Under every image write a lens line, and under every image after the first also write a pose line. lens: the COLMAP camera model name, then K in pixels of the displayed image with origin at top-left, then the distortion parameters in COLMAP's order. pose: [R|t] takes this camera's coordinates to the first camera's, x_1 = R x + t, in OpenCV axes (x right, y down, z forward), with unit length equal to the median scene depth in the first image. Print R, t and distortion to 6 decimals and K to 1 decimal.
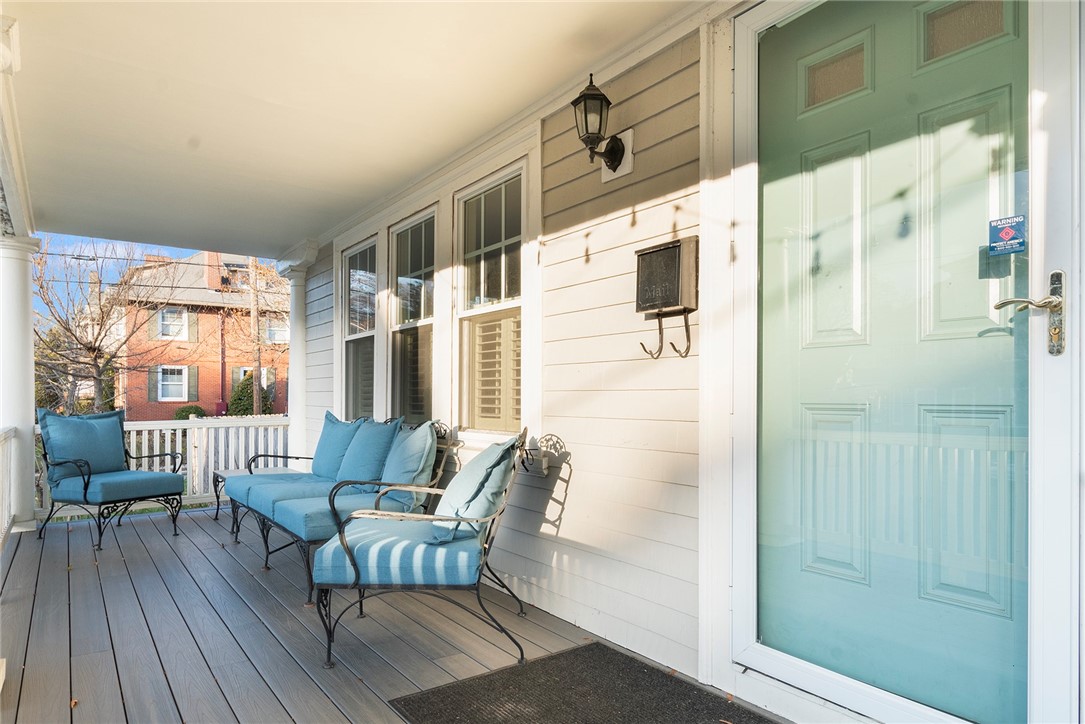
lens RADIAL K [[663.1, 0, 540.2], [0, 663.1, 414.7], [0, 0, 1]] dist [-0.000953, -0.001427]
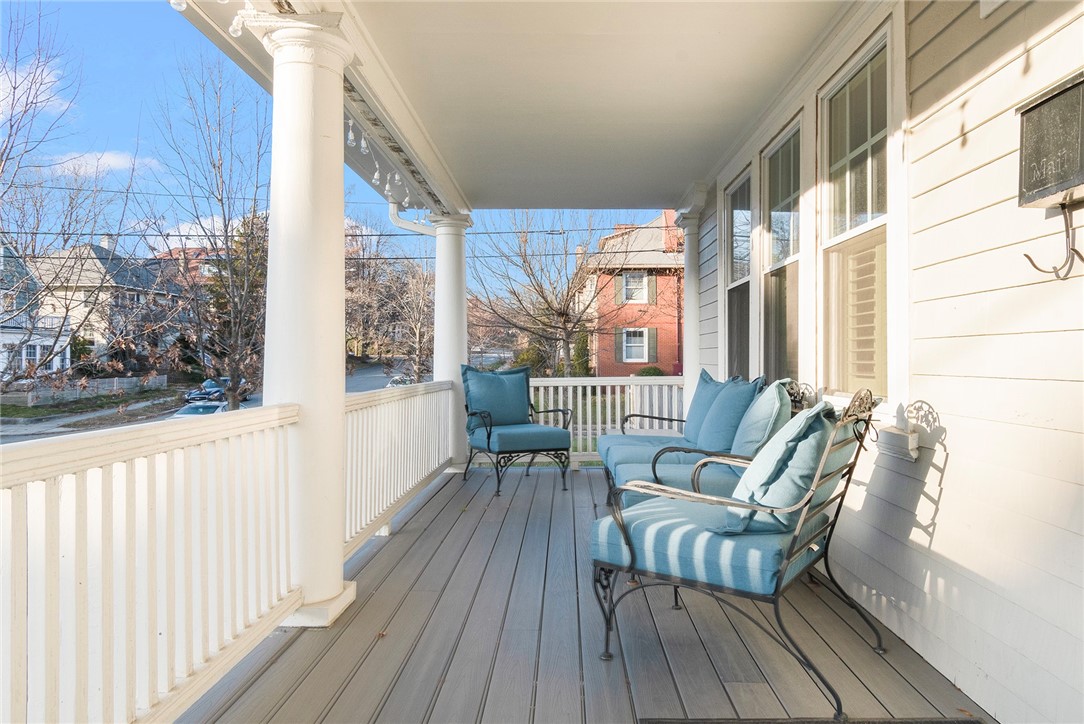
lens RADIAL K [[724.6, 0, 542.0], [0, 724.6, 362.0], [0, 0, 1]] dist [-0.003414, -0.002058]
pose [[0.805646, 0.003461, -0.592387, 0.143812], [-0.016322, 0.999733, -0.016357, 0.007518], [0.592172, 0.022847, 0.805488, 0.146491]]
